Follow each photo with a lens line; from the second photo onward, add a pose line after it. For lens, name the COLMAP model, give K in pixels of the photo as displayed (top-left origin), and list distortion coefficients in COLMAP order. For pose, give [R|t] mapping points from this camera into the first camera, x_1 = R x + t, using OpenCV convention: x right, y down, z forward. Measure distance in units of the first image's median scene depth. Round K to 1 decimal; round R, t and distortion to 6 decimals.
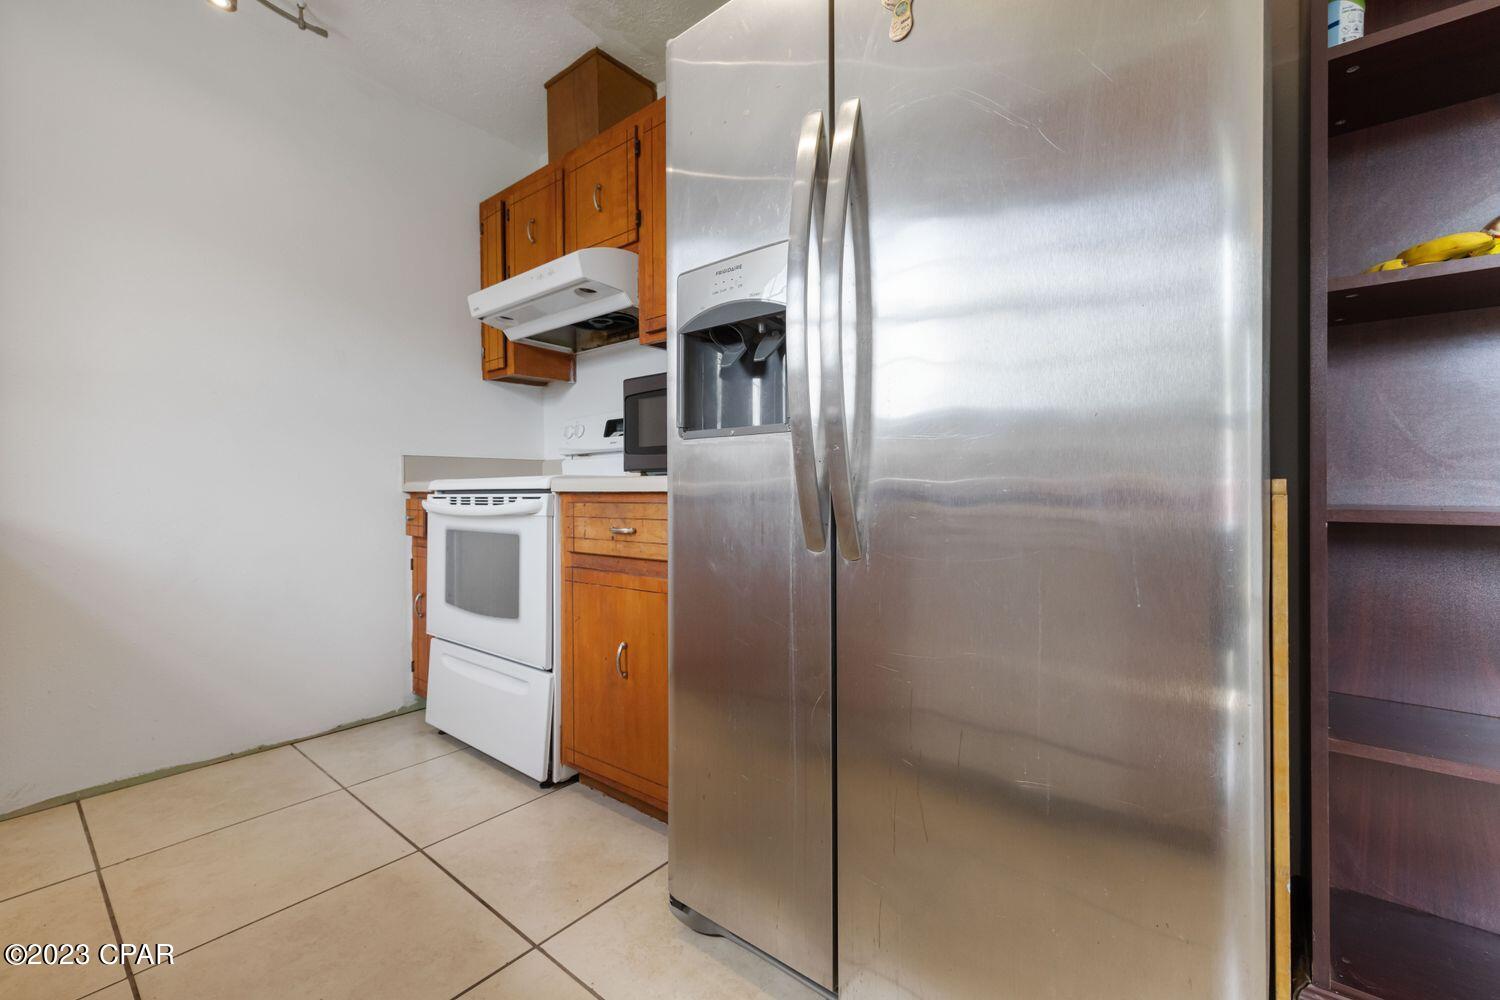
lens RADIAL K [[625.5, 0, 747.7], [0, 625.5, 491.5], [0, 0, 1]] dist [-0.001398, 0.000434]
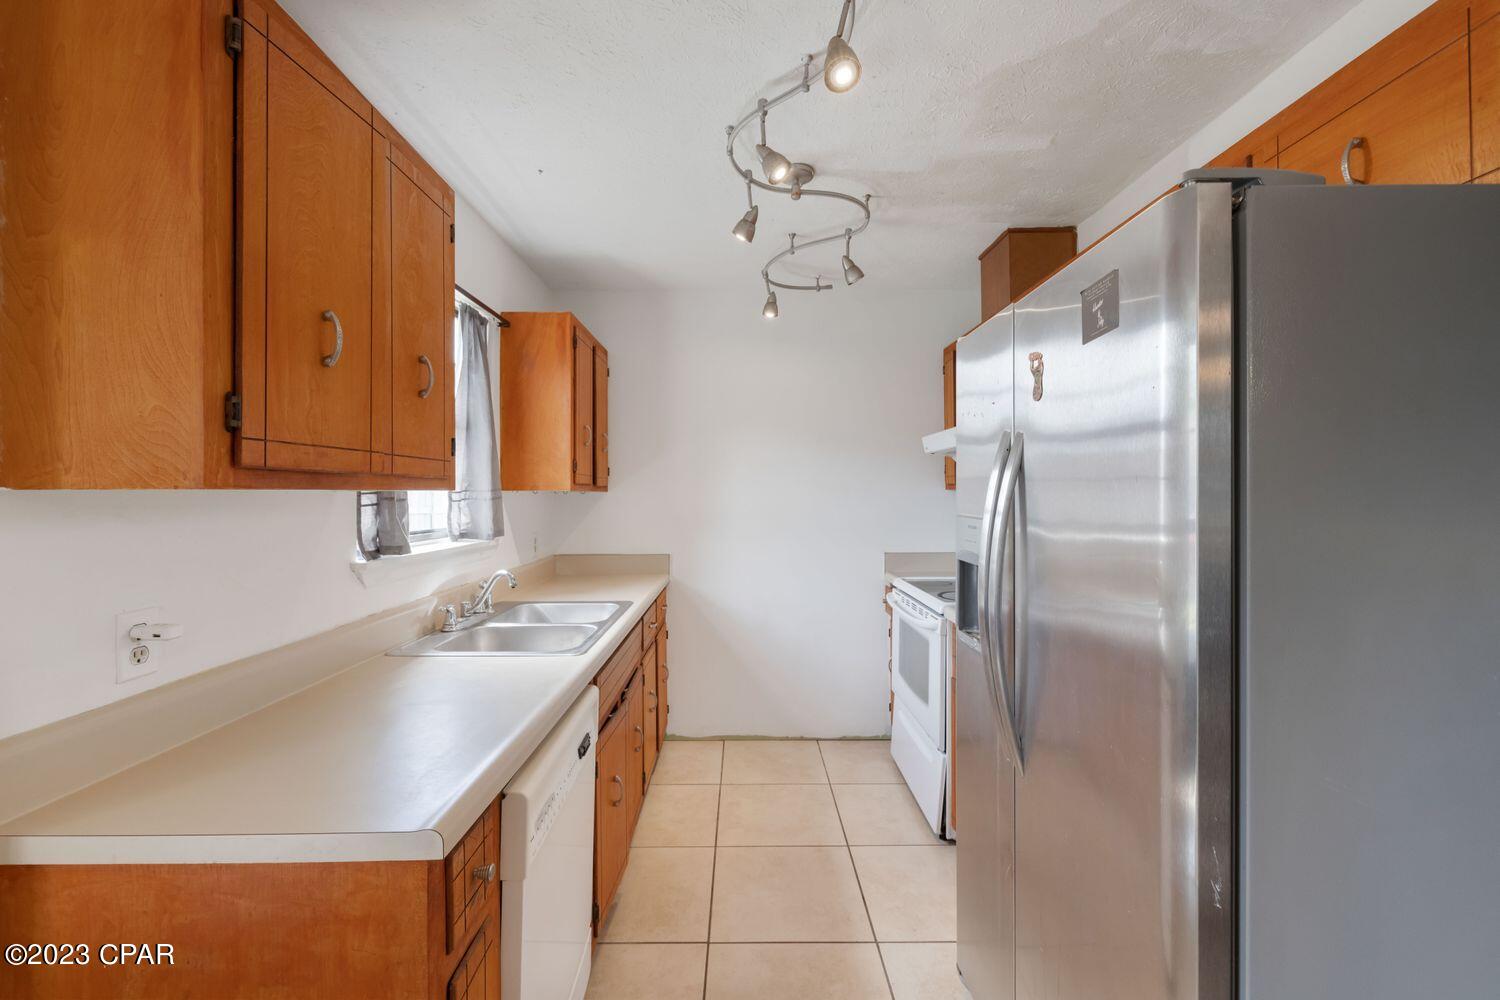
lens RADIAL K [[625.5, 0, 745.2], [0, 625.5, 491.7], [0, 0, 1]] dist [-0.001398, 0.000434]
pose [[0.630890, 0.002483, -0.775869, 0.377721], [-0.001286, 0.999997, 0.002155, -0.226459], [0.775872, -0.000362, 0.630891, -0.132747]]
